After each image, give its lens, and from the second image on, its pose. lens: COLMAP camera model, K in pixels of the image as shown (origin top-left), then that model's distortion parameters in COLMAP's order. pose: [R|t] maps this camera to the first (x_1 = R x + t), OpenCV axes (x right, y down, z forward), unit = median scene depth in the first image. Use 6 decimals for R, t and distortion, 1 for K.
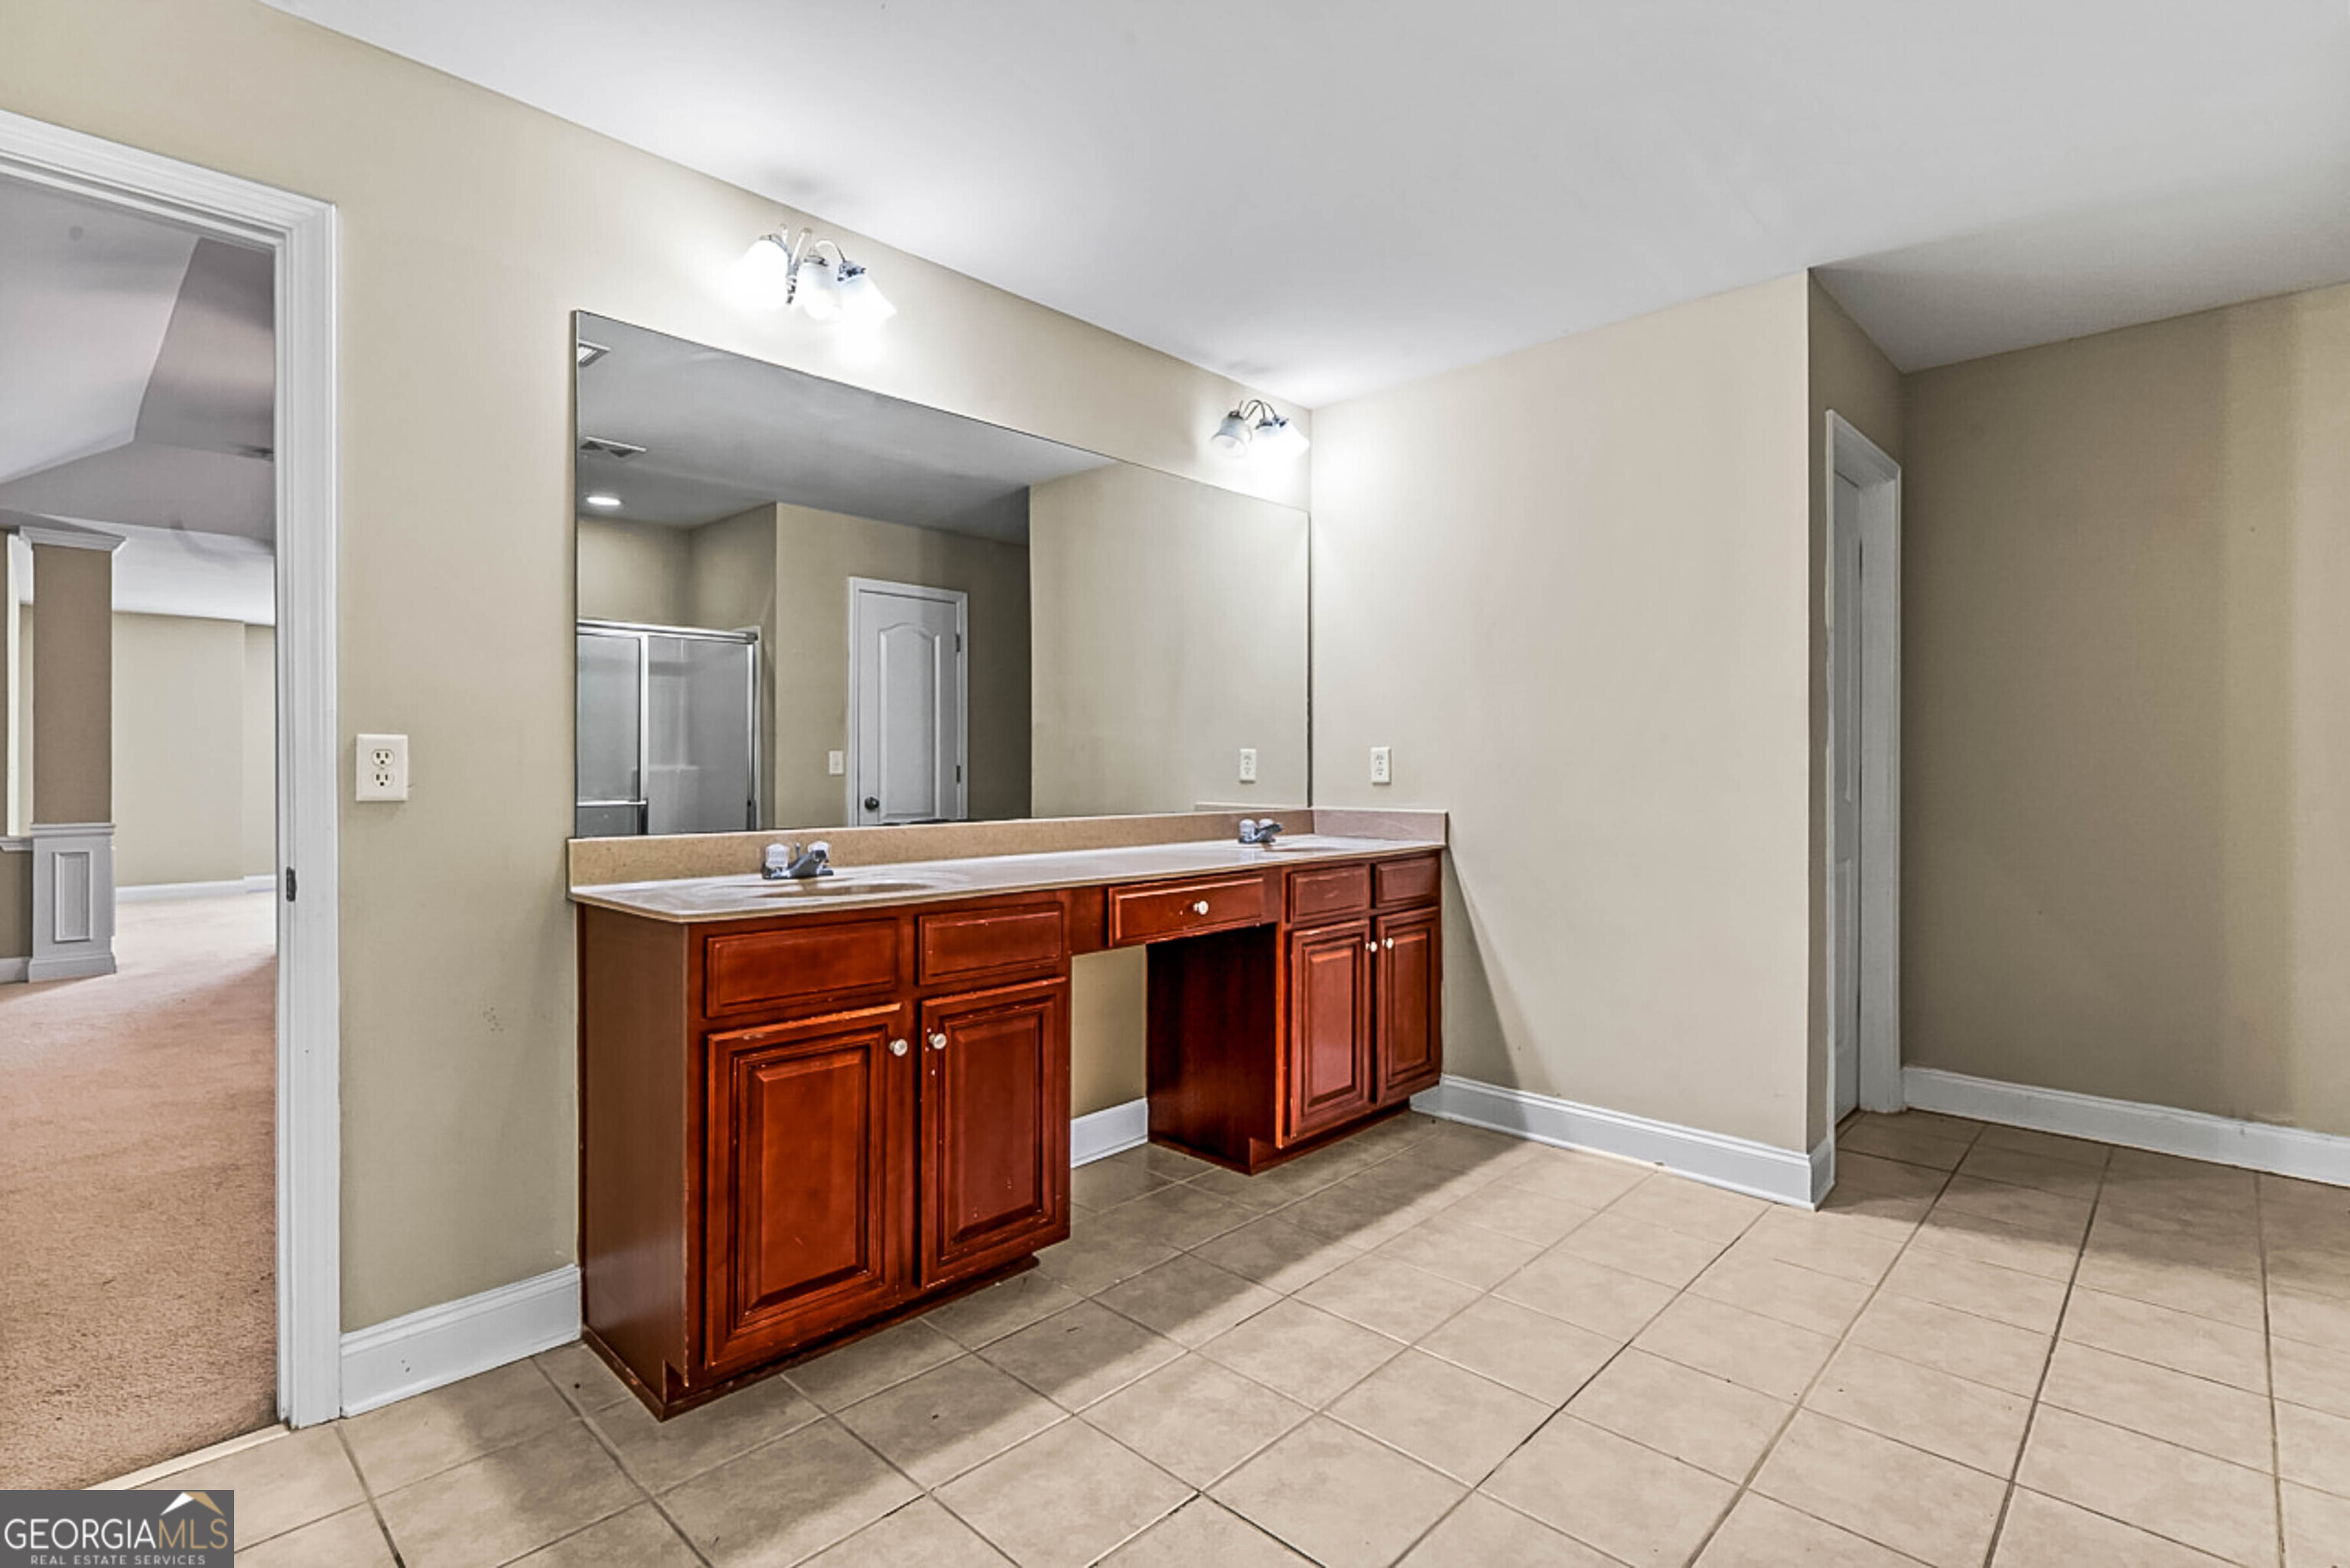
lens RADIAL K [[1098.1, 0, 1175.0], [0, 1098.1, 784.0], [0, 0, 1]] dist [0.001018, 0.000275]
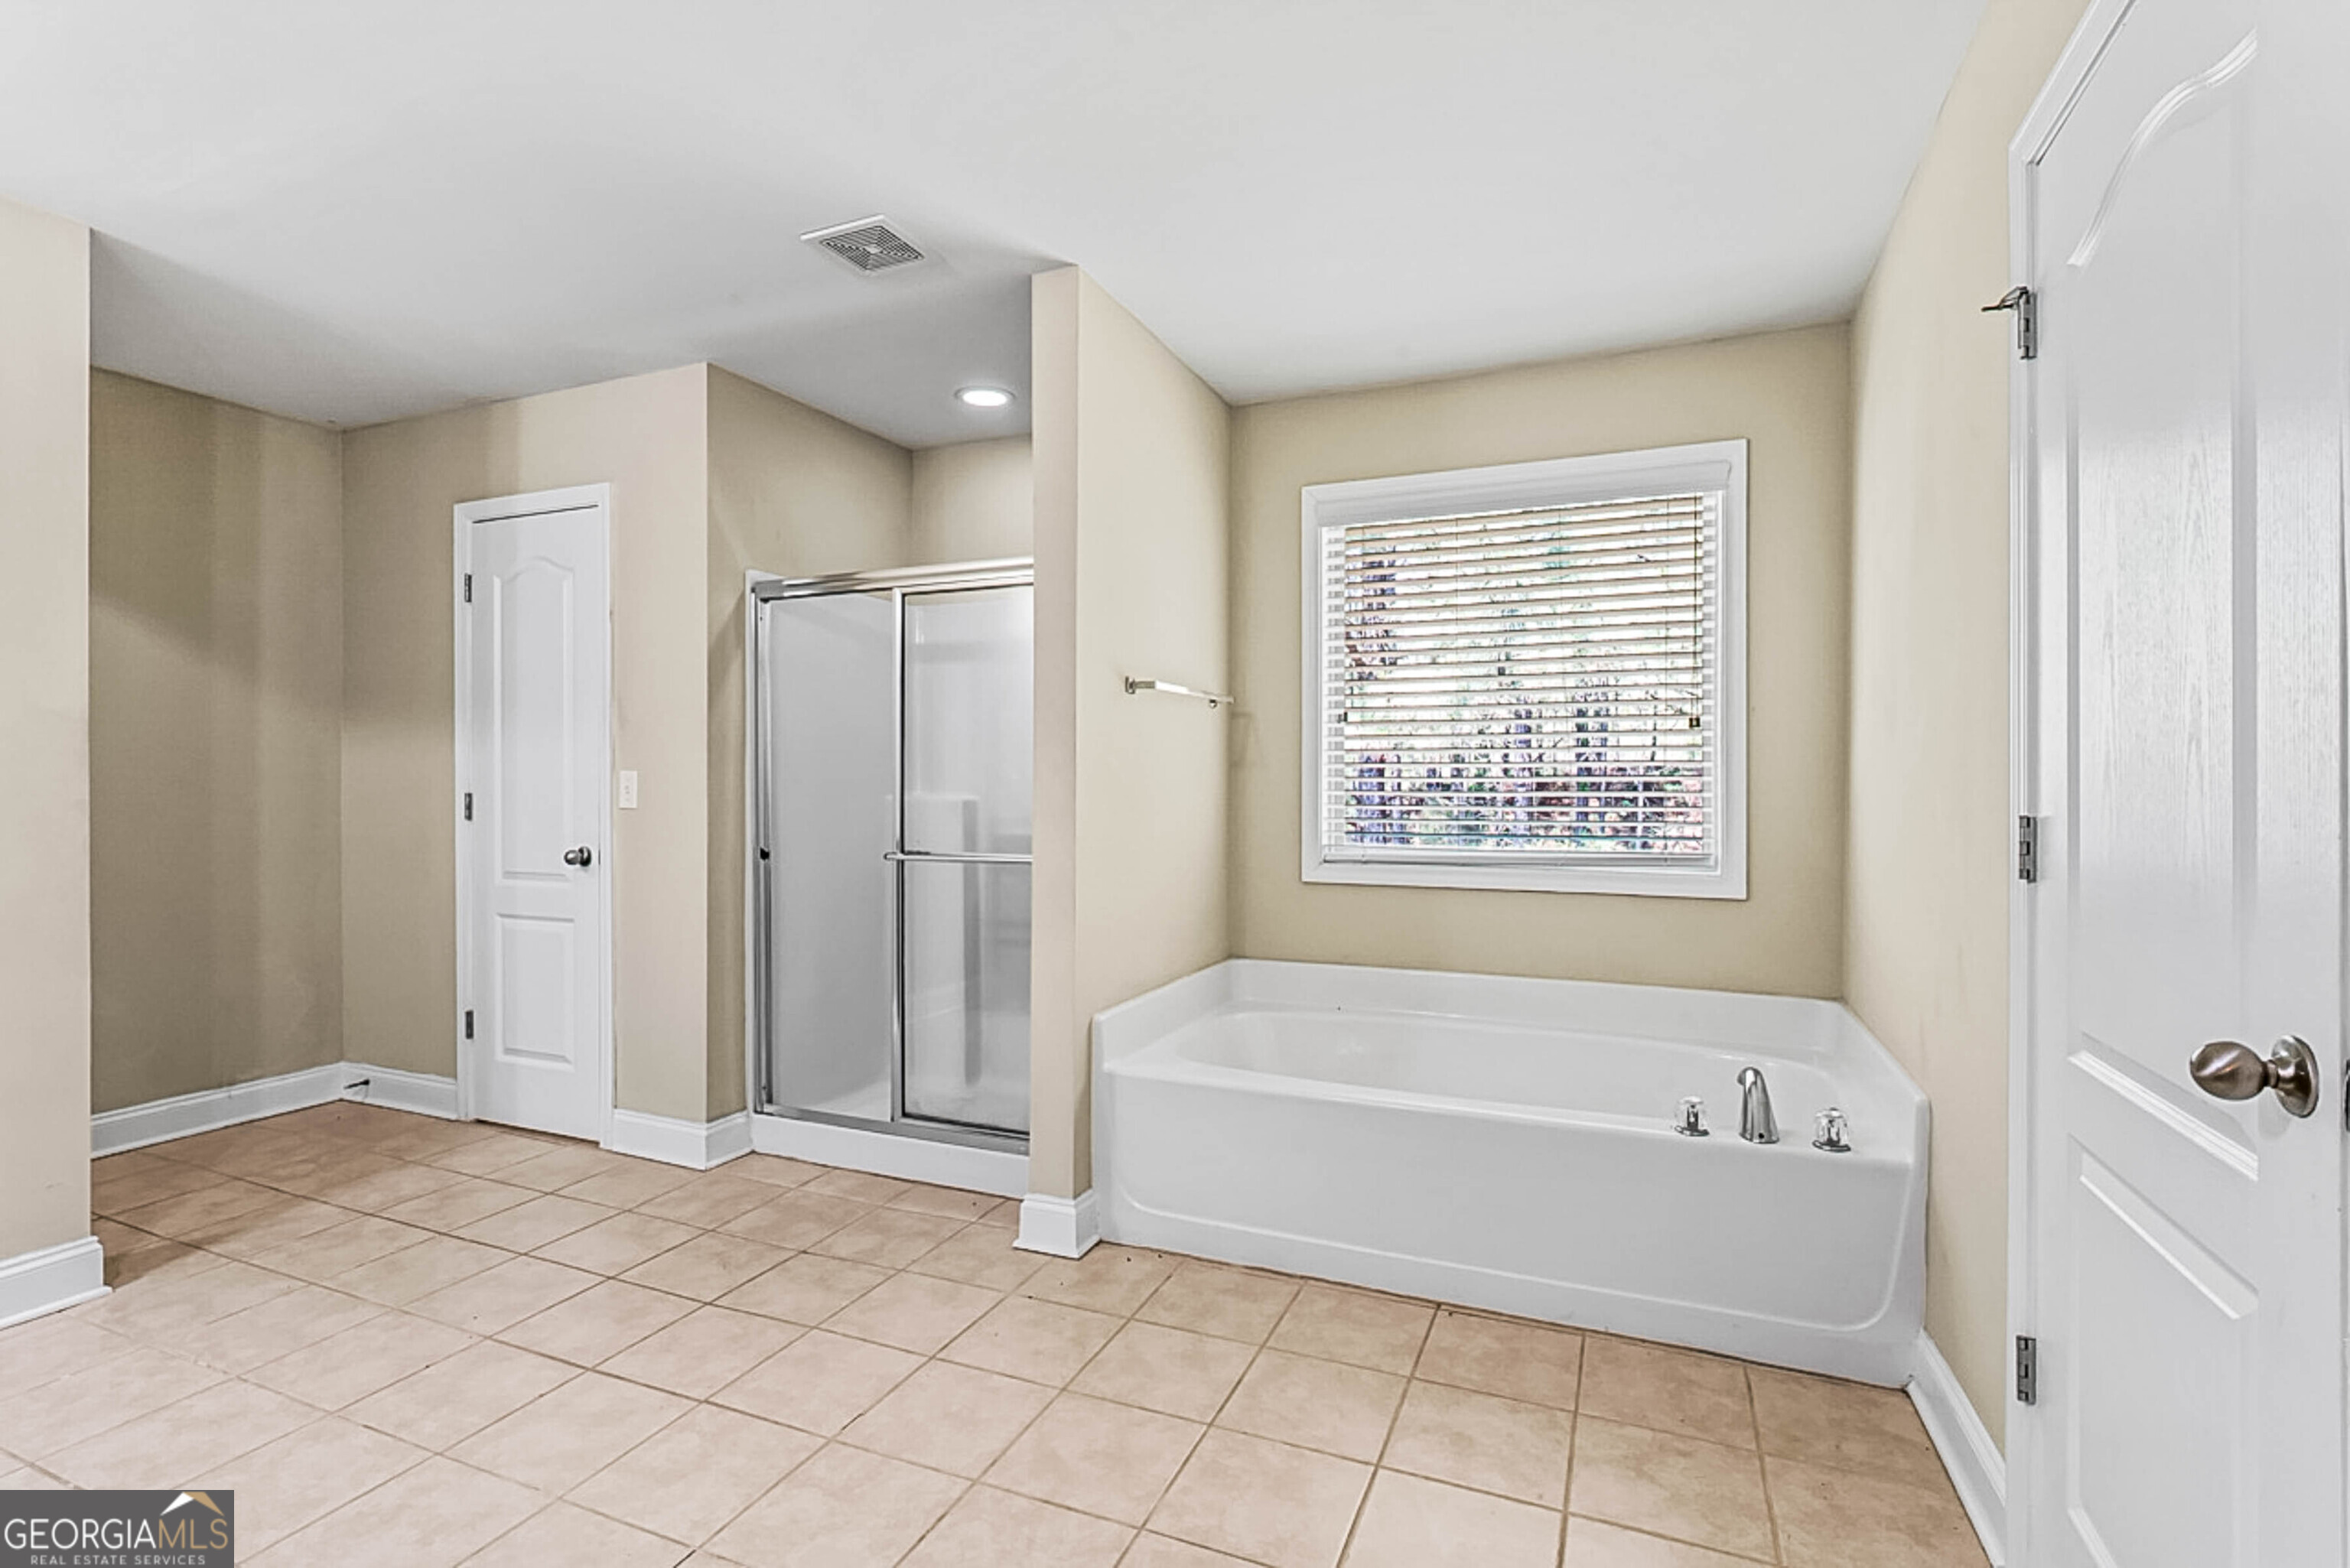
lens RADIAL K [[1098.1, 0, 1175.0], [0, 1098.1, 784.0], [0, 0, 1]] dist [0.001018, 0.000275]
pose [[-0.353069, -0.002729, 0.935593, -0.572203], [0.013756, 0.999873, 0.008107, -0.019707], [-0.935496, 0.015733, -0.352986, 0.516396]]
